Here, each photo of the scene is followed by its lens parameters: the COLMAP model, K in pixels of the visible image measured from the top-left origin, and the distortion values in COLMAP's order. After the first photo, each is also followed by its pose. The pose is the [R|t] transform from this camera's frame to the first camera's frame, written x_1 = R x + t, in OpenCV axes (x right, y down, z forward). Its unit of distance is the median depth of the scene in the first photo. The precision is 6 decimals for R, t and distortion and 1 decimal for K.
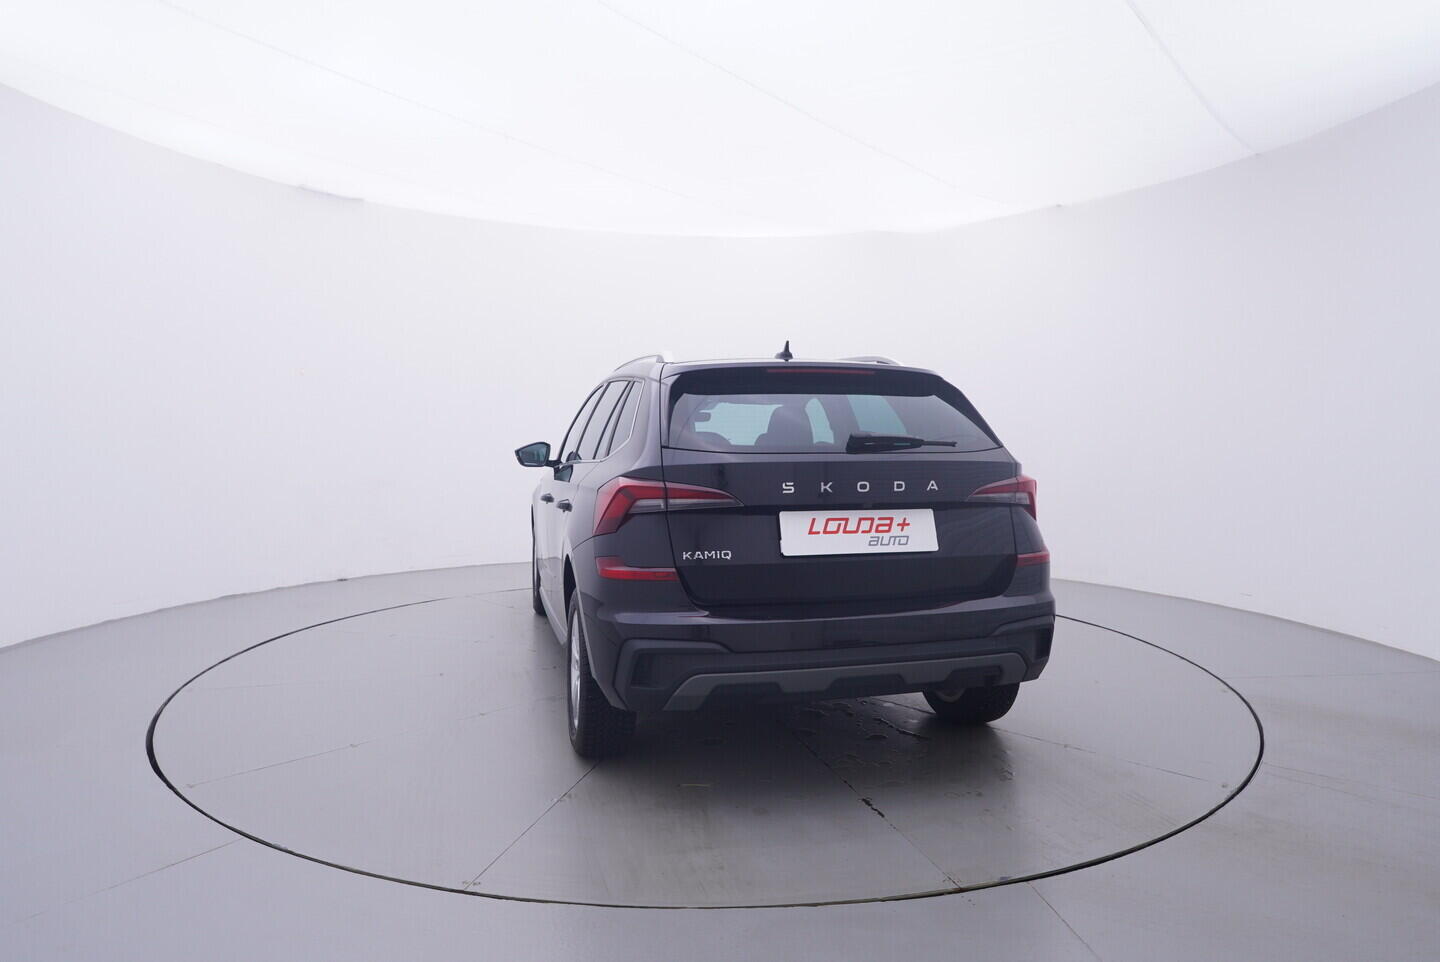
lens RADIAL K [[939.3, 0, 720.0], [0, 939.3, 481.0], [0, 0, 1]] dist [0.001293, 0.000291]
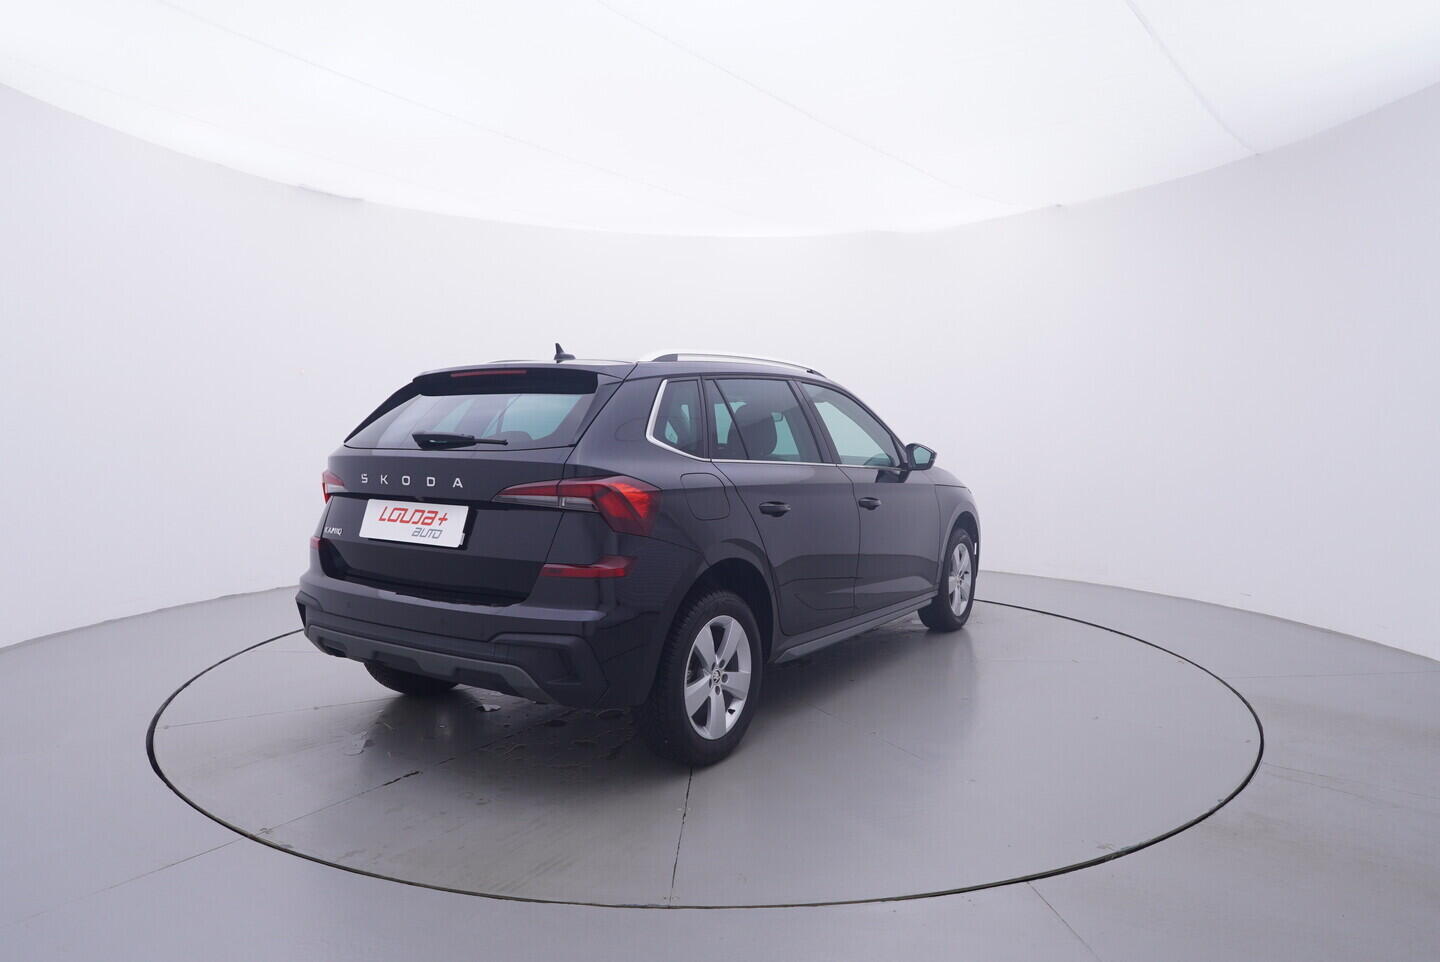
lens RADIAL K [[939.3, 0, 720.0], [0, 939.3, 481.0], [0, 0, 1]] dist [0.001293, 0.000291]
pose [[0.644939, 0.038715, -0.763252, 1.178418], [-0.042514, 0.998987, 0.014748, -0.024036], [0.763050, 0.022937, 0.645932, 0.560329]]
